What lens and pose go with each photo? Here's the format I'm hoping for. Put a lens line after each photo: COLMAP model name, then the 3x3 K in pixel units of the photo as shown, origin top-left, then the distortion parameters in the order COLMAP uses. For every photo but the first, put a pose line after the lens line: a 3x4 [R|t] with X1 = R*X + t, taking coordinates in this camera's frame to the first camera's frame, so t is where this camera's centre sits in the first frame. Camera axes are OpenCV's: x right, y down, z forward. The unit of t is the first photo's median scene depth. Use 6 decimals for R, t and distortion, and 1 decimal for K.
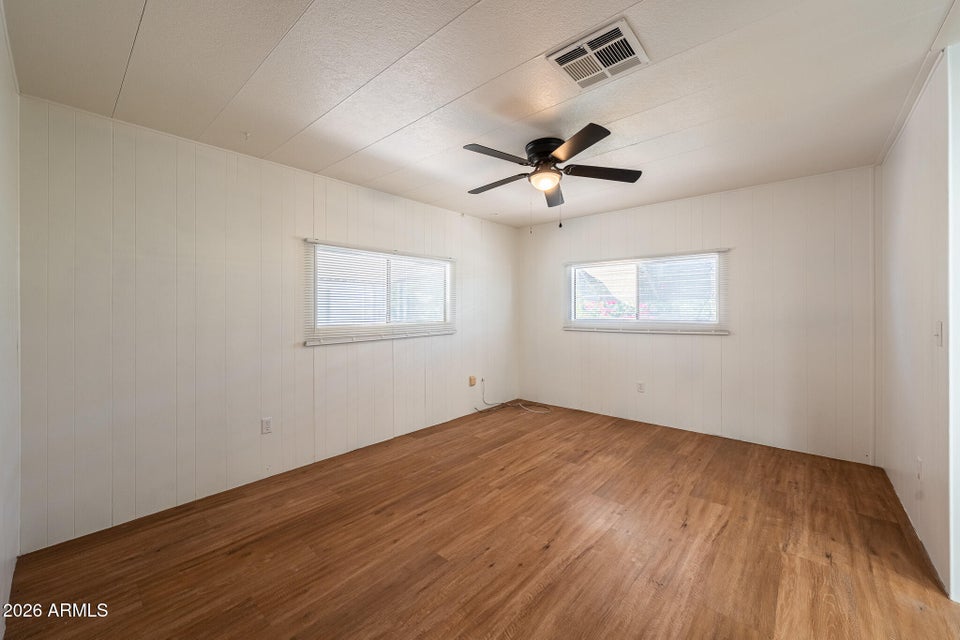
lens RADIAL K [[375.7, 0, 478.8], [0, 375.7, 315.3], [0, 0, 1]] dist [-0.001119, -0.000128]
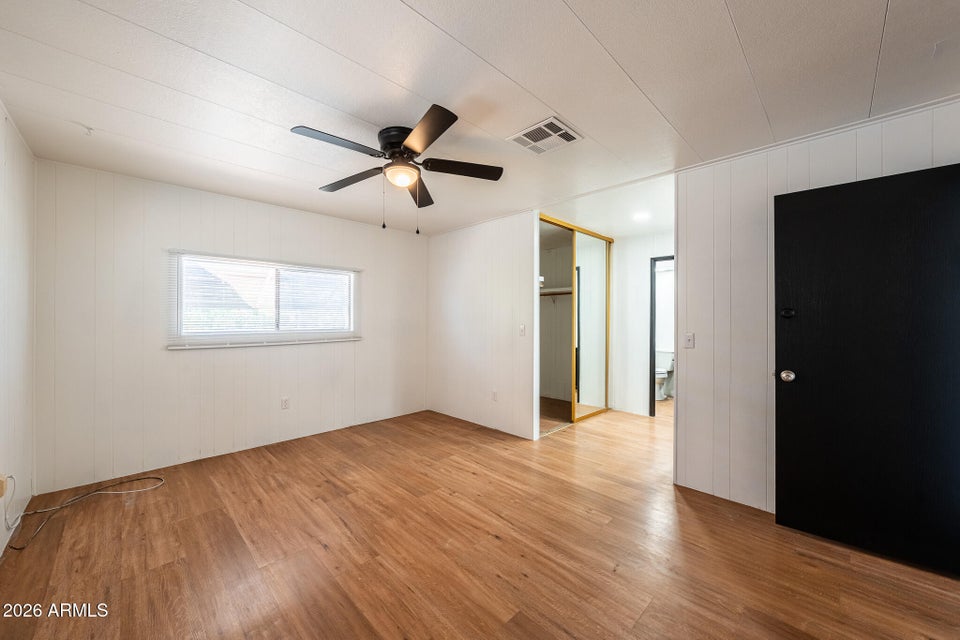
lens RADIAL K [[354.7, 0, 479.2], [0, 354.7, 323.5], [0, 0, 1]] dist [-0.000910, -0.000183]
pose [[0.072338, -0.011110, 0.997318, -0.557587], [0.013652, 0.999855, 0.010148, -0.010004], [-0.997287, 0.012882, 0.072479, 0.640128]]
